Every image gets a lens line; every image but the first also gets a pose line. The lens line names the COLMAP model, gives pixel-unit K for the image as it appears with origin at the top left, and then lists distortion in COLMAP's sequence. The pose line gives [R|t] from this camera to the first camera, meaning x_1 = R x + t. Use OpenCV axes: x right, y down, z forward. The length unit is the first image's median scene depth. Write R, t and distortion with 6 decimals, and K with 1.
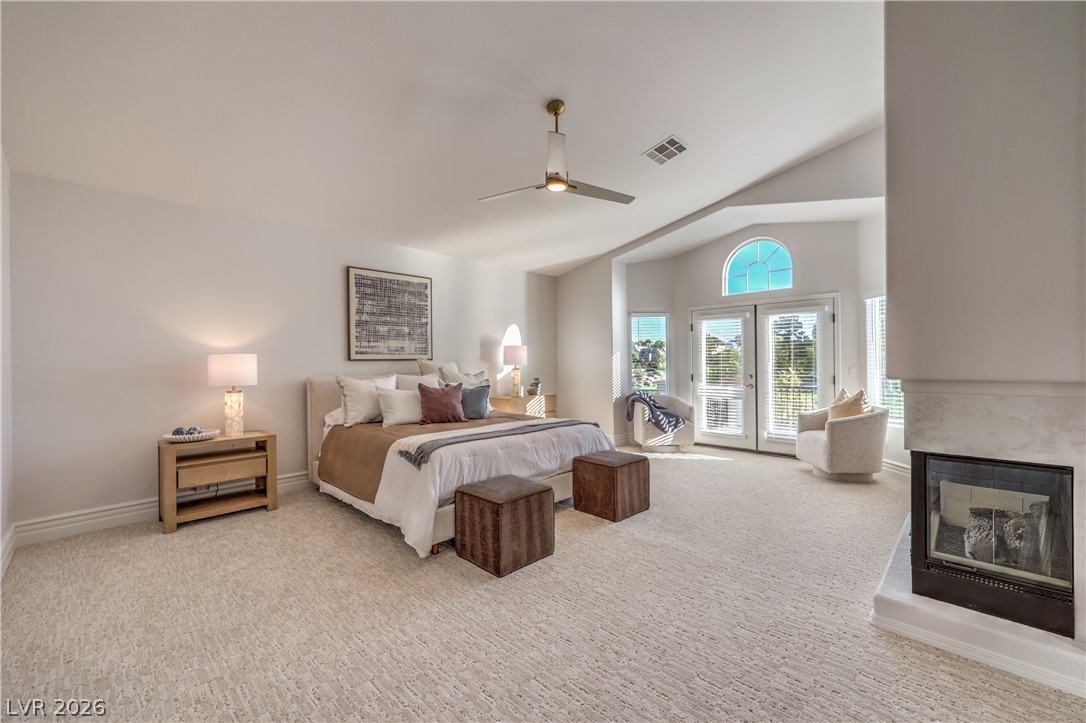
lens RADIAL K [[441.3, 0, 544.1], [0, 441.3, 362.7], [0, 0, 1]] dist [0.001350, 0.000189]
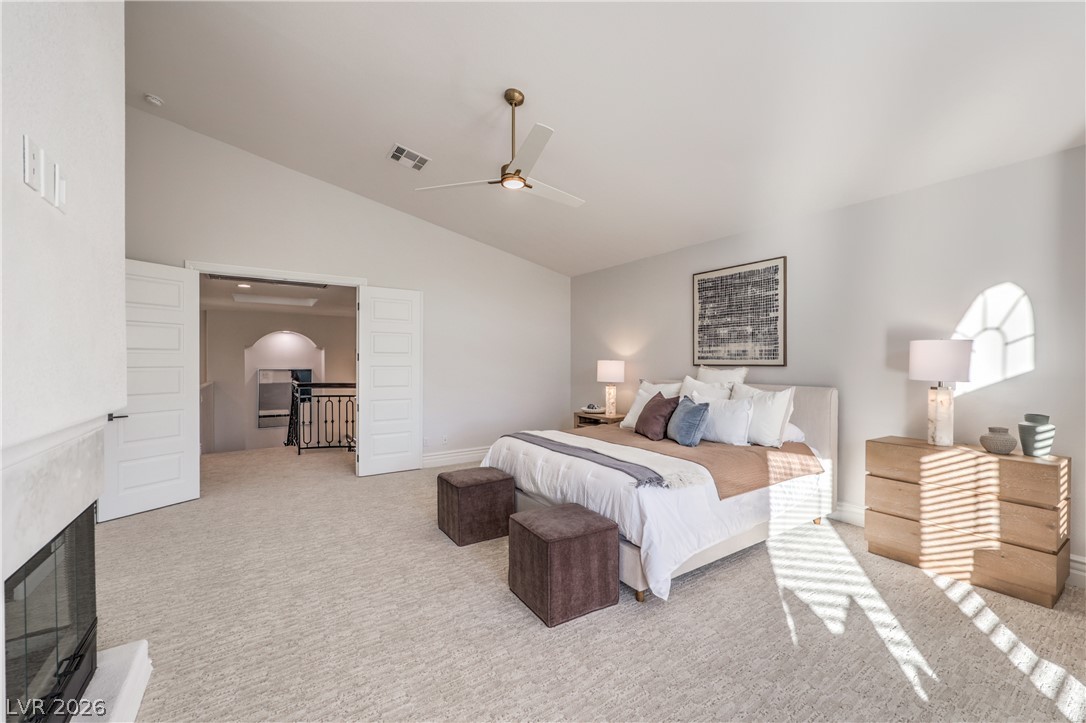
lens RADIAL K [[441.3, 0, 544.1], [0, 441.3, 362.4], [0, 0, 1]] dist [0.001350, 0.000189]
pose [[-0.198128, 0.011336, -0.980111, 0.595952], [0.001045, 0.999935, 0.011354, -0.022813], [0.980176, 0.001226, -0.198127, 0.802939]]
